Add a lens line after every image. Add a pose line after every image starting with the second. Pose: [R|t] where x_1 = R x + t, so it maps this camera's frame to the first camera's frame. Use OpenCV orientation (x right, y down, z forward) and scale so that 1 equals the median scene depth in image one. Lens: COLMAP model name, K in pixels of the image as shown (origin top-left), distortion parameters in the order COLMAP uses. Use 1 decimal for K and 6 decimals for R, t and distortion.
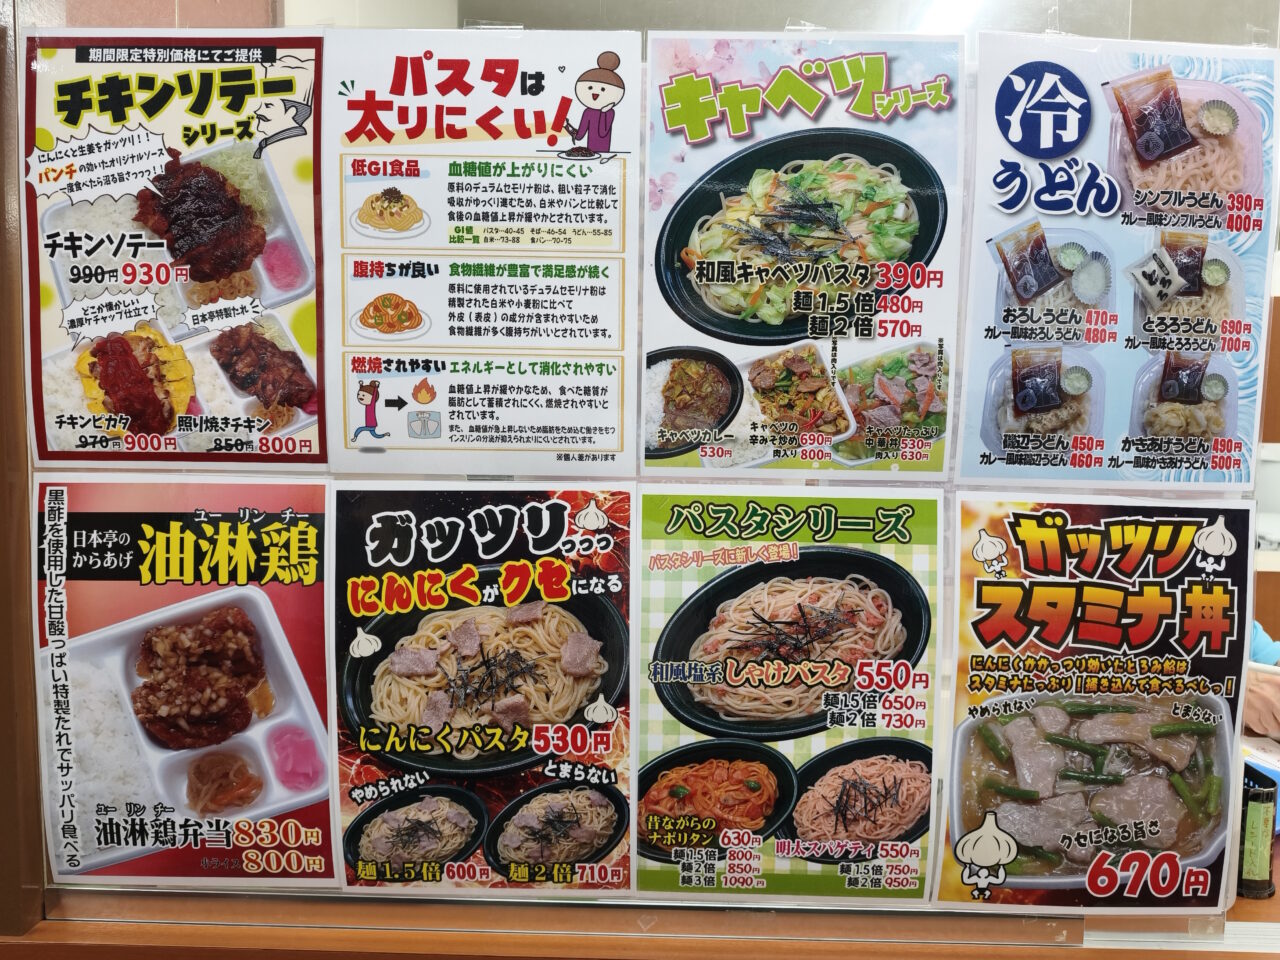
lens RADIAL K [[860.4, 0, 639.2], [0, 860.4, 483.2], [0, 0, 1]] dist [0.007847, -0.009178]
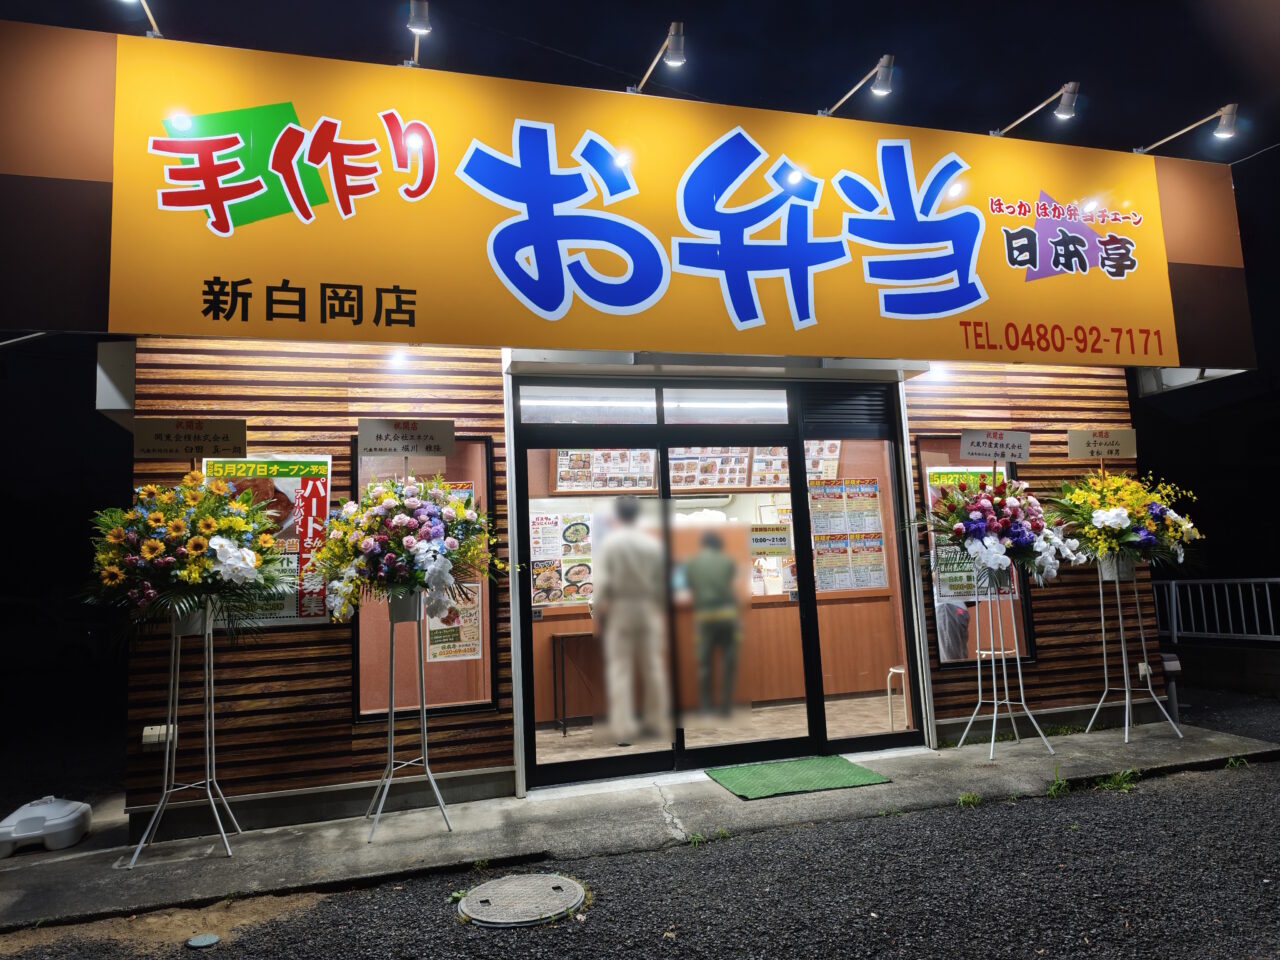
lens RADIAL K [[860.4, 0, 640.4], [0, 860.4, 480.9], [0, 0, 1]] dist [0.007847, -0.009178]
pose [[0.951979, -0.035826, 0.304060, -2.116724], [0.070627, 0.992042, -0.104236, 0.214164], [-0.297906, 0.120706, 0.946933, -8.743088]]
